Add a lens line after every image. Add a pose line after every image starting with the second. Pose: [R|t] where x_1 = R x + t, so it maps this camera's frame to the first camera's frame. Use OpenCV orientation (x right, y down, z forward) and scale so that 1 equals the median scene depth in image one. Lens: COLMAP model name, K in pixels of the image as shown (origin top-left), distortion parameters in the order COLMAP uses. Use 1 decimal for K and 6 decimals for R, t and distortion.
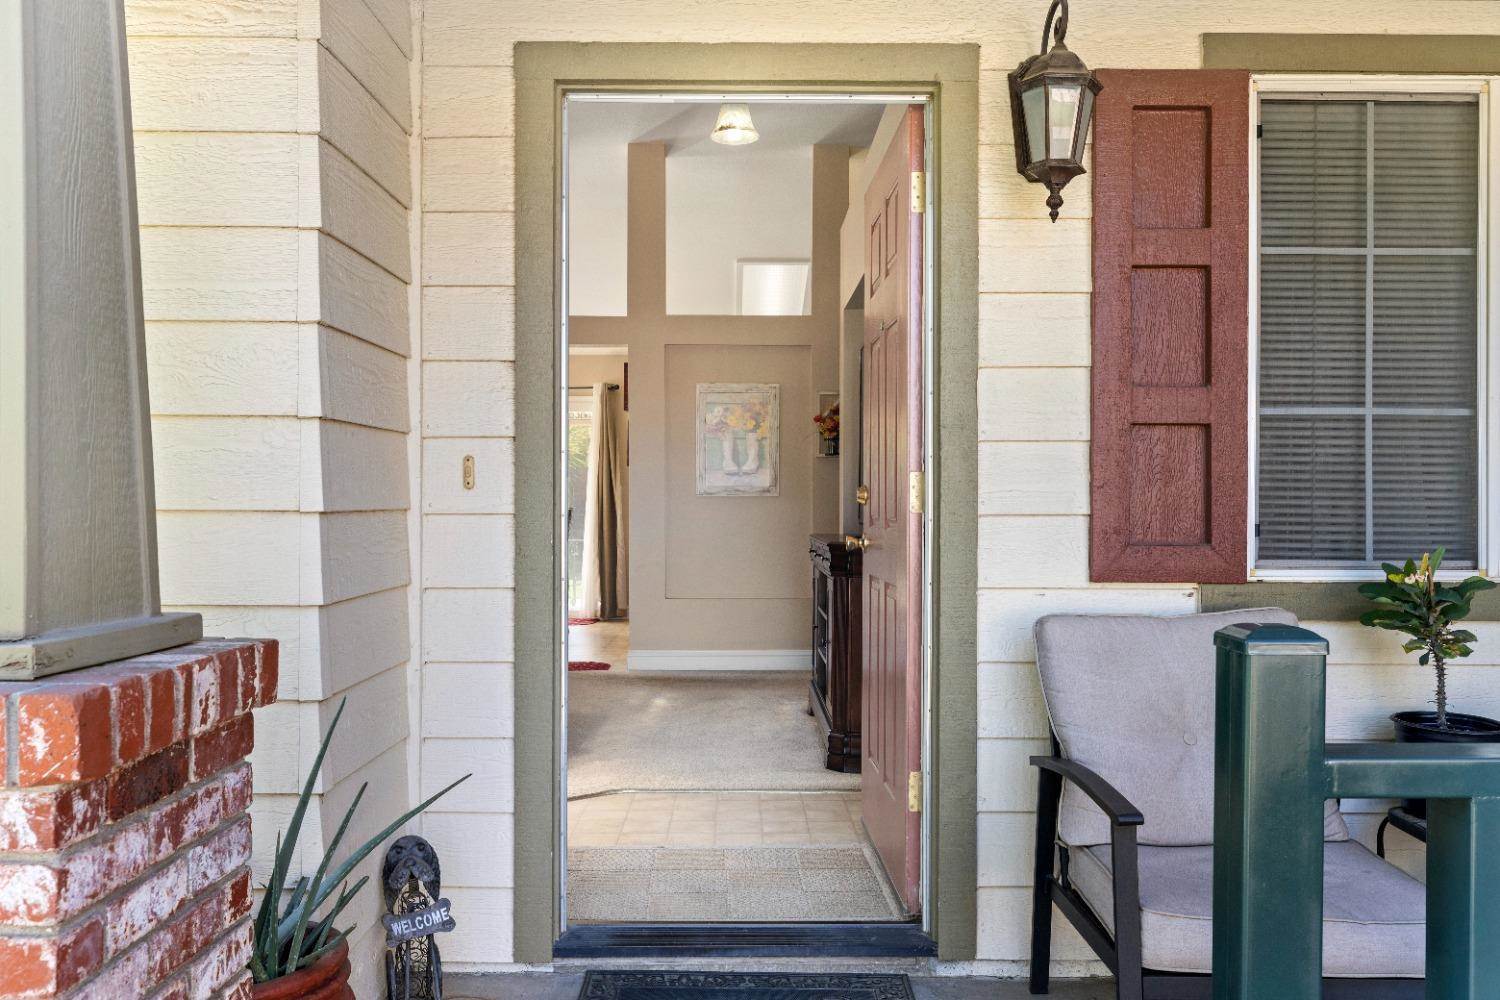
lens RADIAL K [[1210.3, 0, 750.2], [0, 1210.3, 504.2], [0, 0, 1]] dist [-0.009327, -0.003204]
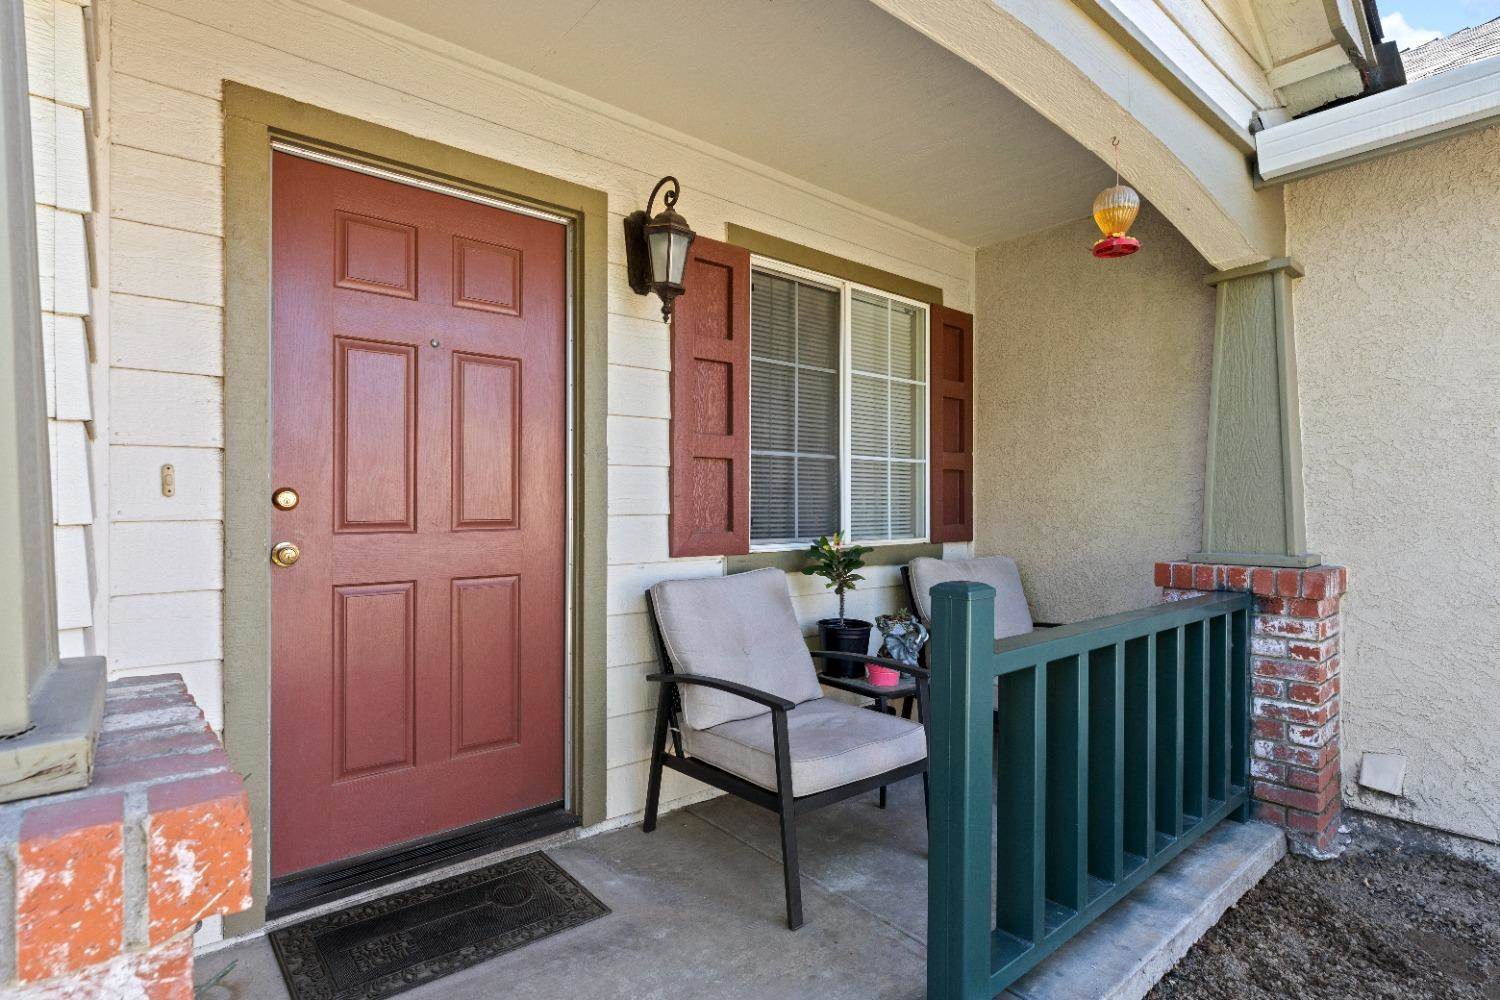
lens RADIAL K [[753.7, 0, 750.0], [0, 753.7, 500.0], [0, 0, 1]] dist [-0.011218, 0.000665]
pose [[0.762596, 0.000410, 0.646875, -0.267895], [-0.000100, 1.000000, -0.000516, -0.009313], [-0.646875, 0.000328, 0.762596, 0.194447]]
